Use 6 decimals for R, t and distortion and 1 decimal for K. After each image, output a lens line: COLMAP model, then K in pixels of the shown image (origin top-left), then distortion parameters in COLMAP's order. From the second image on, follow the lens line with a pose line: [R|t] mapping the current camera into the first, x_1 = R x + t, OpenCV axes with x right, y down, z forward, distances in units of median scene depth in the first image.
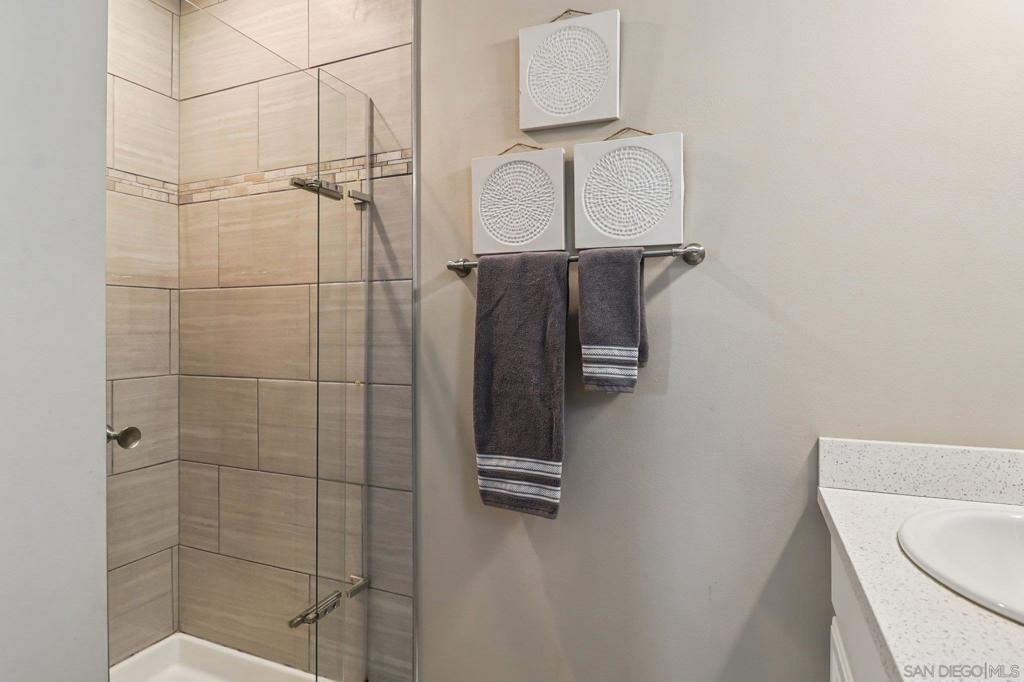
lens RADIAL K [[542.5, 0, 518.9], [0, 542.5, 323.3], [0, 0, 1]] dist [-0.000872, 0.000073]
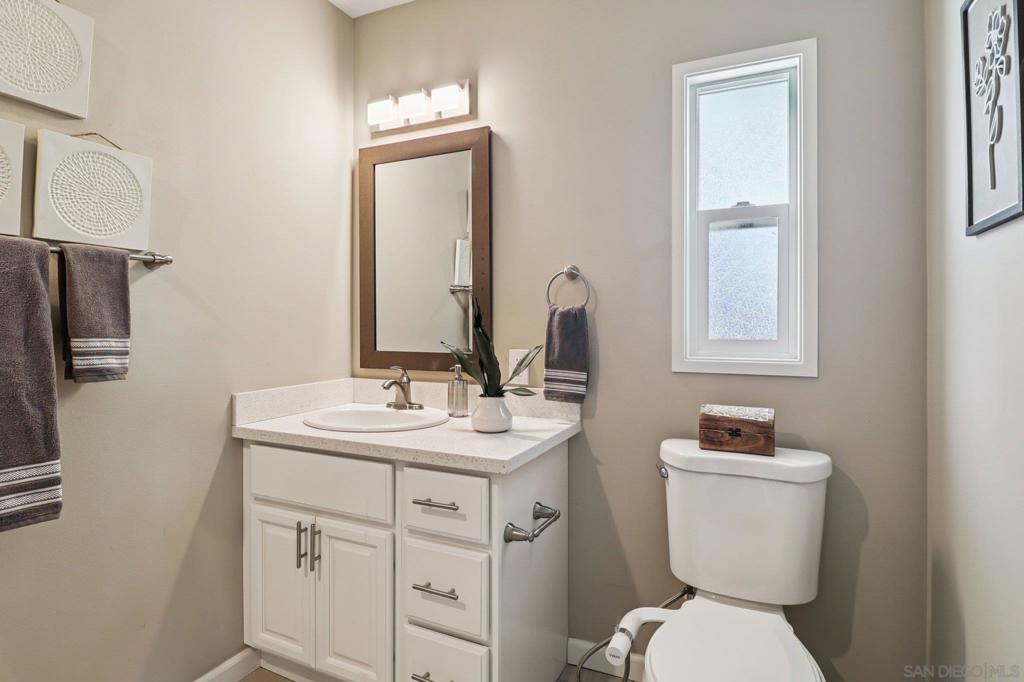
lens RADIAL K [[542.5, 0, 518.9], [0, 542.5, 323.3], [0, 0, 1]] dist [-0.000872, 0.000073]
pose [[0.035800, 0.000442, 0.999359, -0.845075], [-0.001639, 0.999999, -0.000383, 0.010809], [-0.999358, -0.001624, 0.035801, 0.137662]]
